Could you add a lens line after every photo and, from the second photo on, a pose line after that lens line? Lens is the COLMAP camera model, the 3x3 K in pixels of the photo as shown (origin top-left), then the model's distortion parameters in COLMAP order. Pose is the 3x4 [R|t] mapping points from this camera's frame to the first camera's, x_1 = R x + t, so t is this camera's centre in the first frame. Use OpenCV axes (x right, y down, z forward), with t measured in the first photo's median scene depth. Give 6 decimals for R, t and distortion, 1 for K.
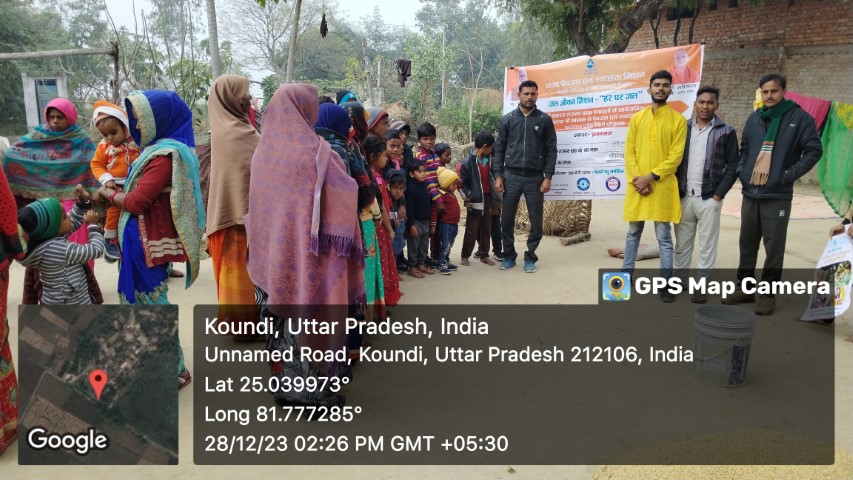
lens RADIAL K [[648.1, 0, 430.7], [0, 648.1, 241.1], [0, 0, 1]] dist [0.009960, -0.000439]
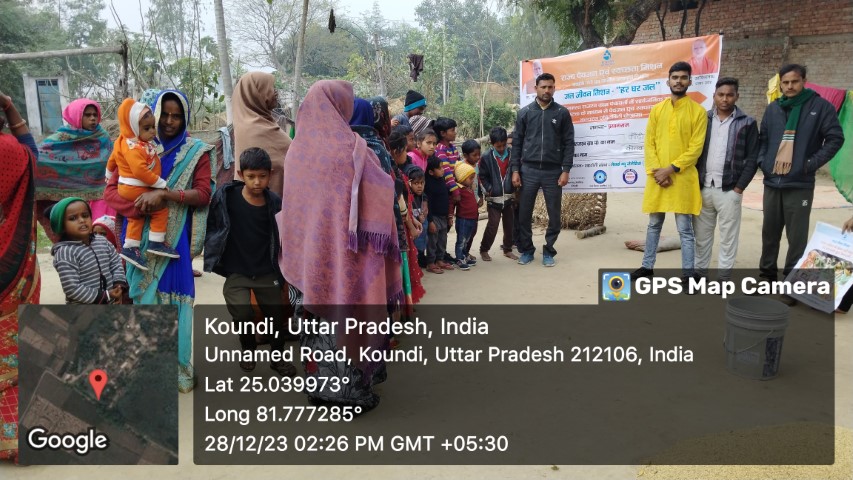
lens RADIAL K [[648.1, 0, 340.4], [0, 648.1, 235.9], [0, 0, 1]] dist [0.009960, -0.000439]
pose [[0.999872, -0.014674, 0.006359, -0.175860], [0.014691, 0.999889, -0.002592, -0.000715], [-0.006320, 0.002685, 0.999976, 0.006420]]
